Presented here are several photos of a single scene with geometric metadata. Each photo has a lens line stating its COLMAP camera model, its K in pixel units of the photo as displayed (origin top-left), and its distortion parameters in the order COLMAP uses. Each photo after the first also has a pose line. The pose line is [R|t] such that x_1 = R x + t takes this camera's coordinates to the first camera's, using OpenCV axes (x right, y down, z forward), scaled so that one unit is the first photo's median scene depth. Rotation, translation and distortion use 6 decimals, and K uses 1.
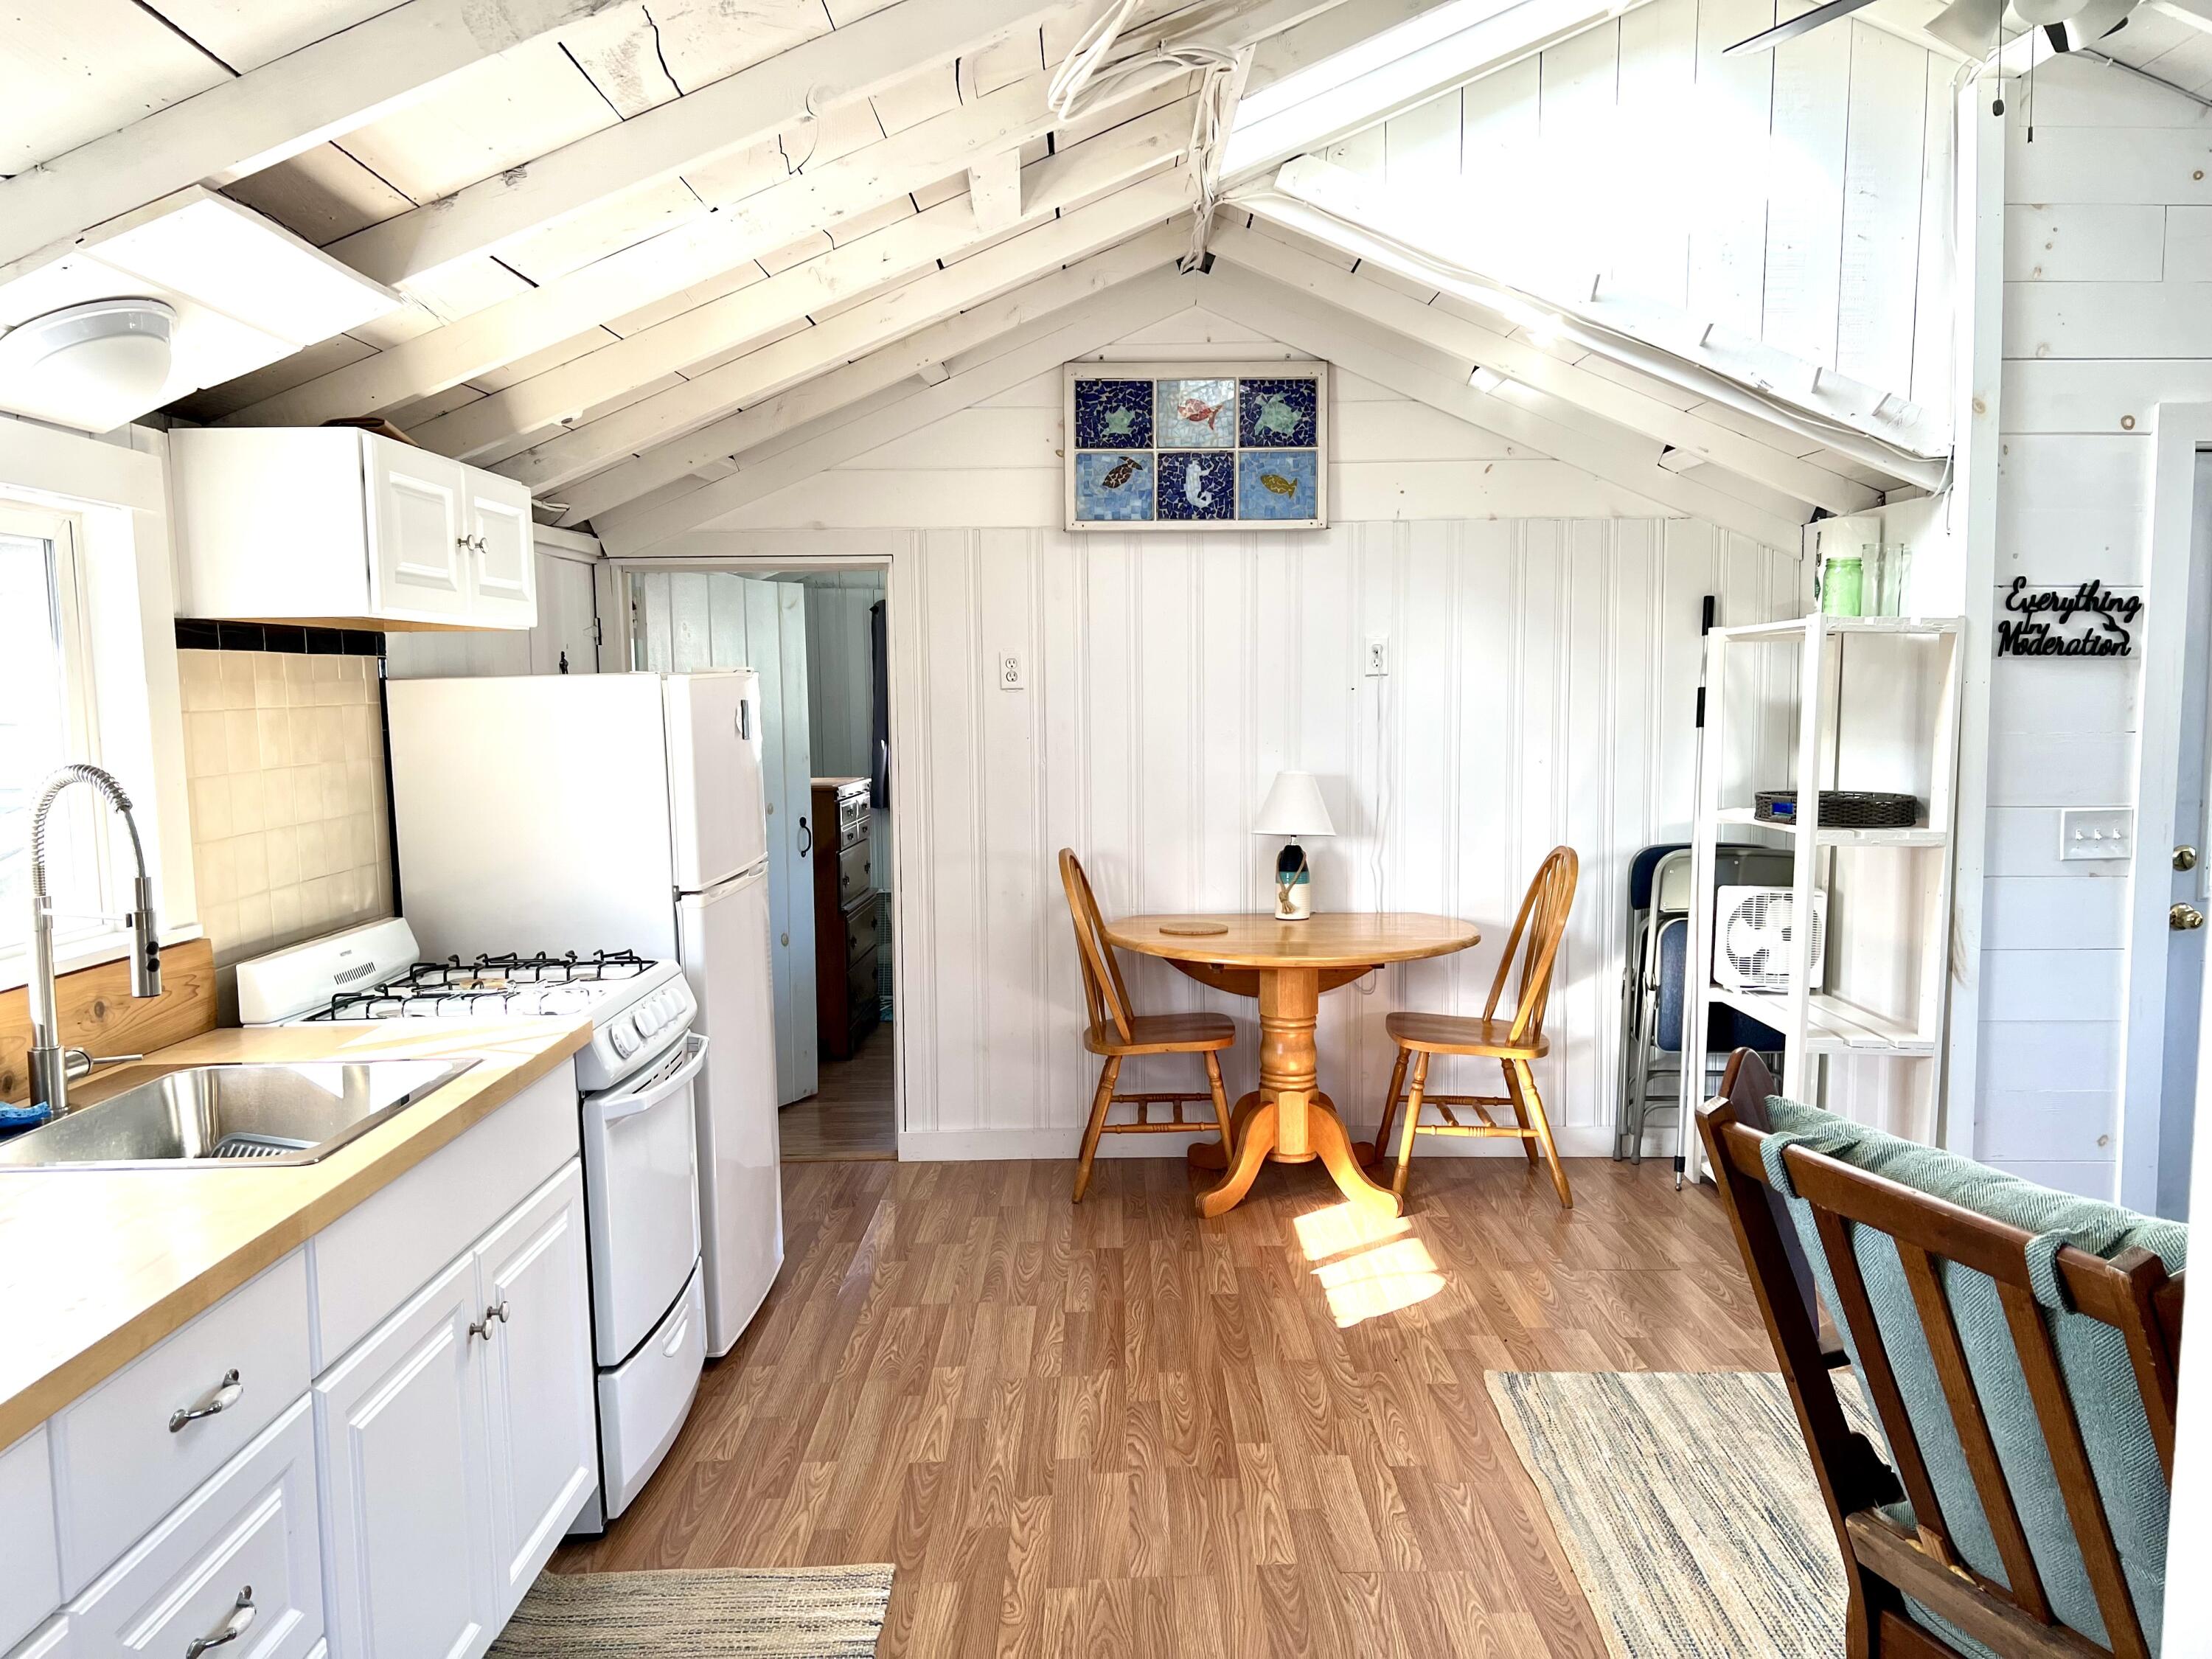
lens RADIAL K [[1658.9, 0, 1098.6], [0, 1658.9, 847.8], [0, 0, 1]] dist [0.073047, -0.006402]
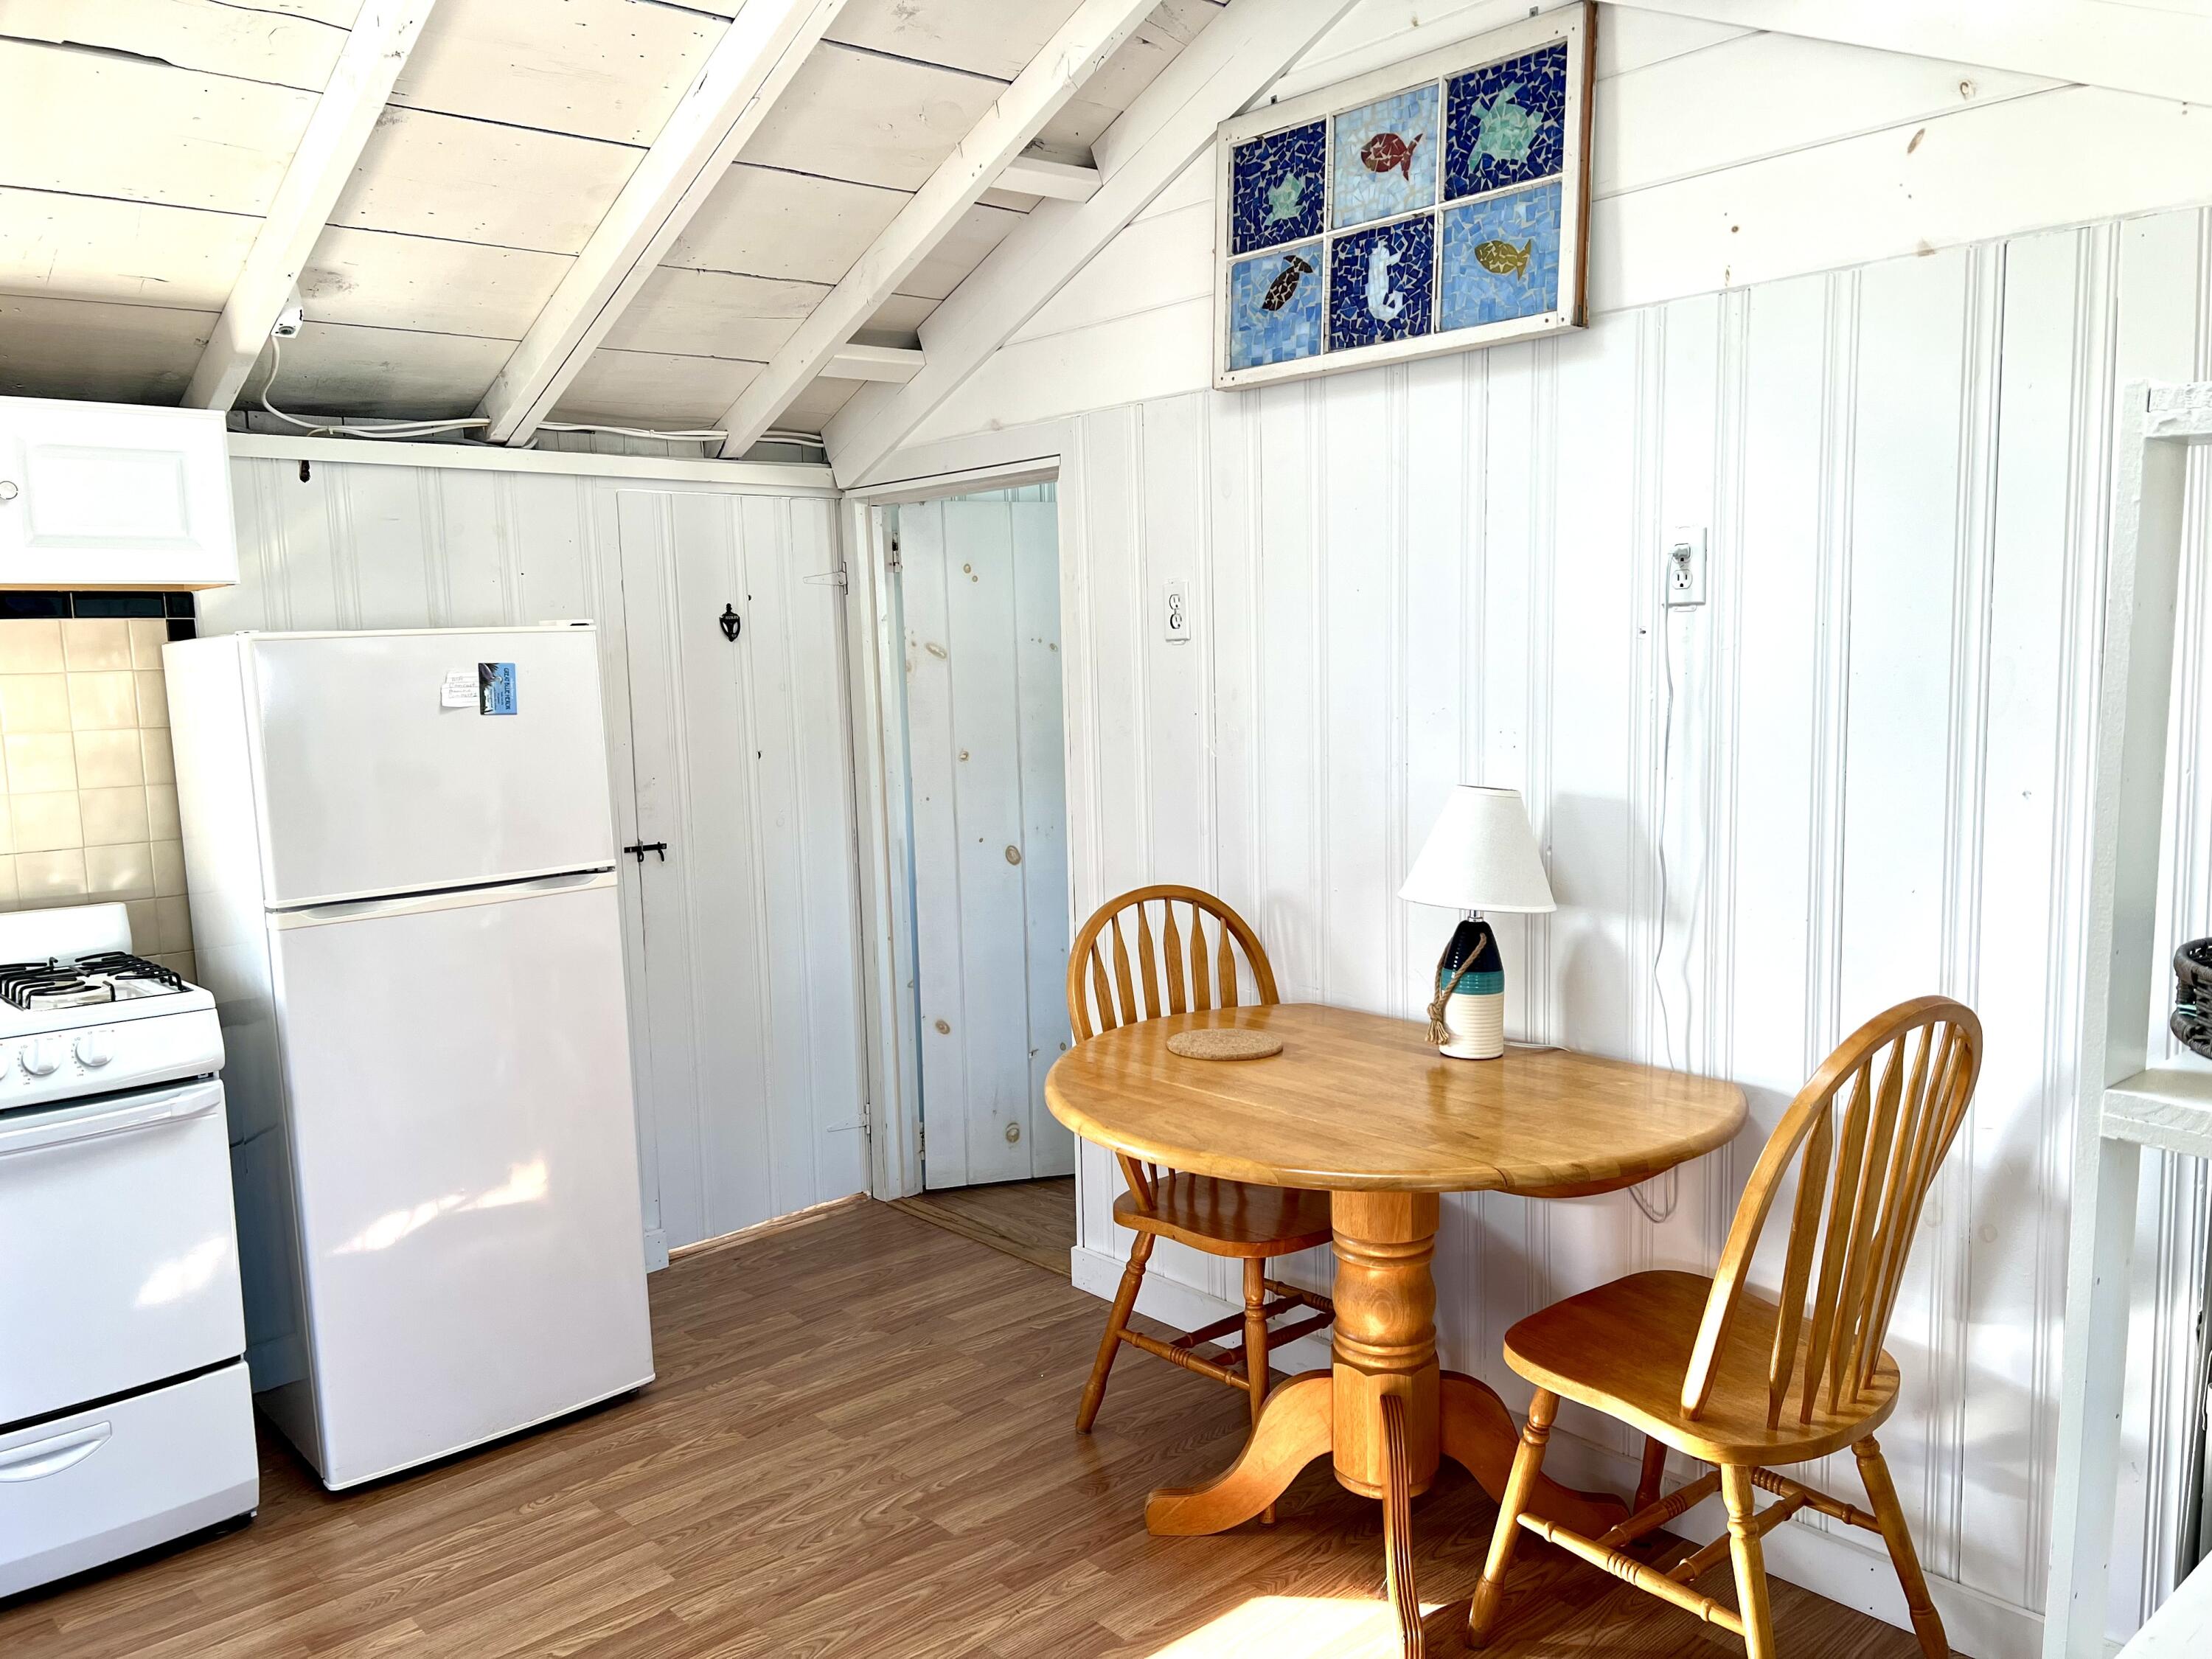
lens RADIAL K [[1663.9, 0, 1149.2], [0, 1663.9, 843.9], [0, 0, 1]] dist [0.020516, -0.023787]
pose [[0.687825, 0.076672, -0.721816, 0.437269], [-0.055416, 0.997050, 0.053101, -0.049602], [0.723759, 0.003476, 0.690044, 0.541966]]
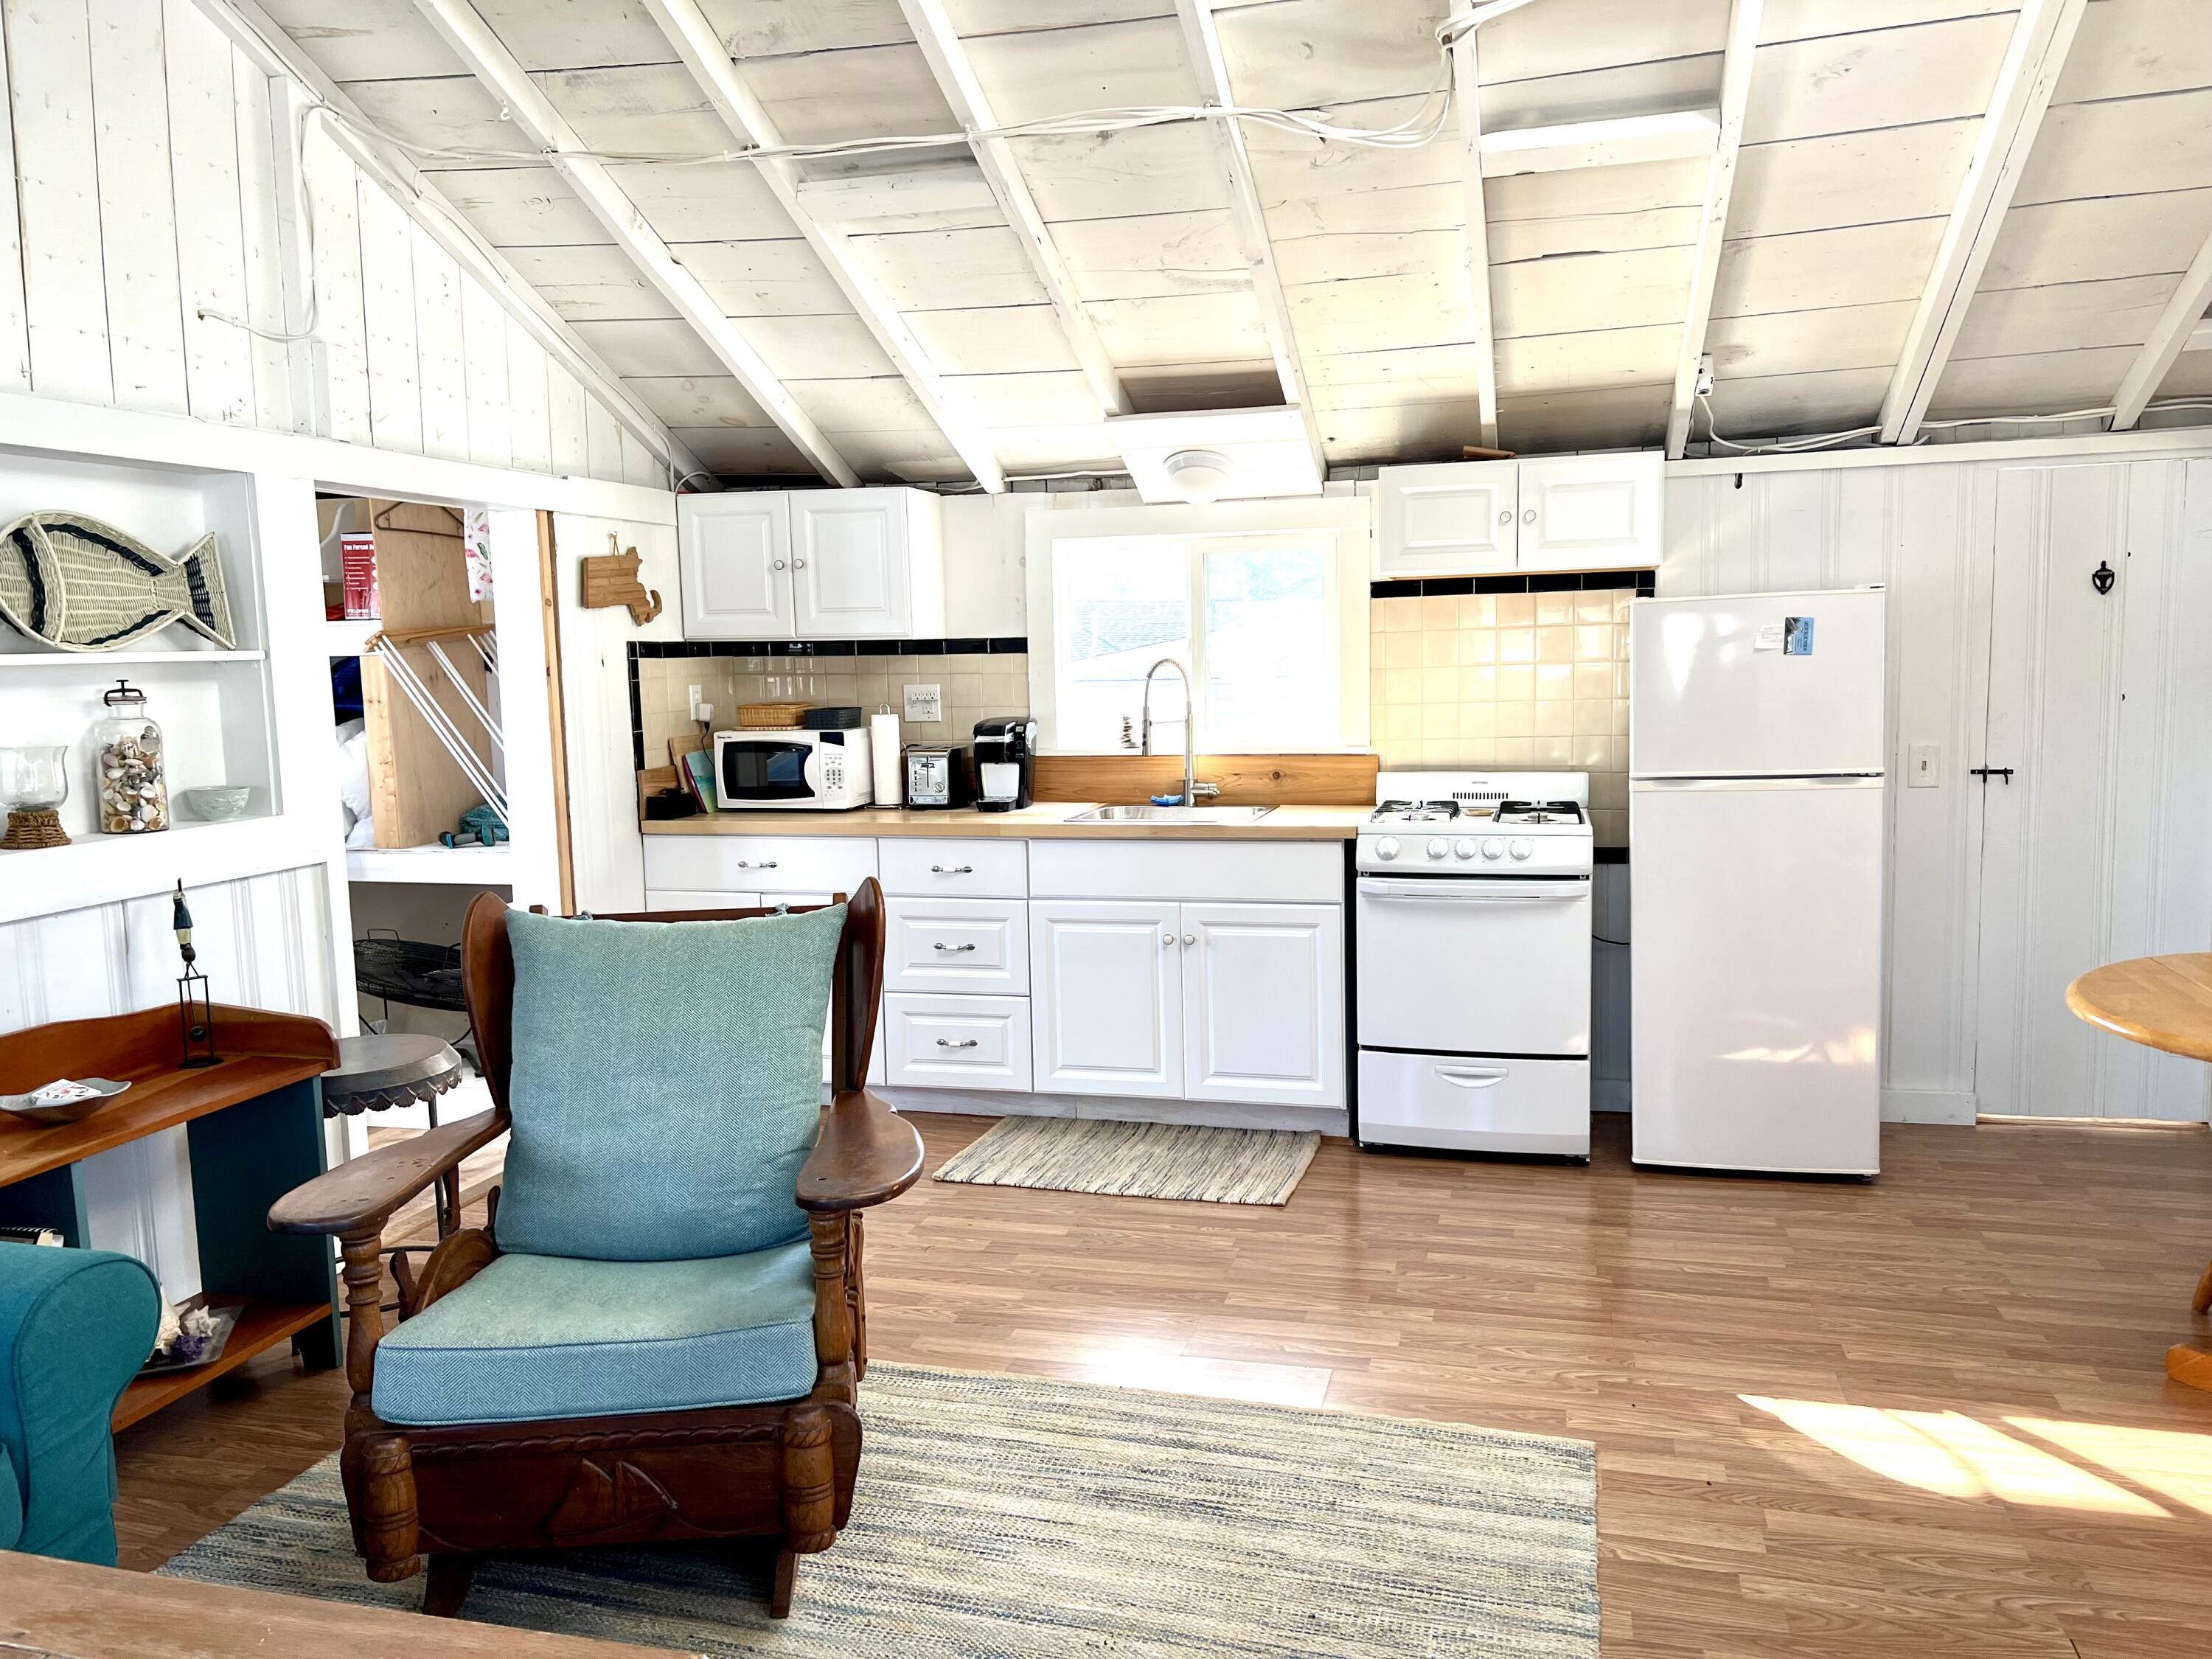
lens RADIAL K [[1663.9, 0, 1082.8], [0, 1663.9, 855.8], [0, 0, 1]] dist [0.020516, -0.023787]
pose [[-0.270585, 0.134287, -0.953284, 0.746455], [-0.068264, 0.985054, 0.158138, -0.059557], [0.960273, 0.107865, -0.257374, 0.670397]]
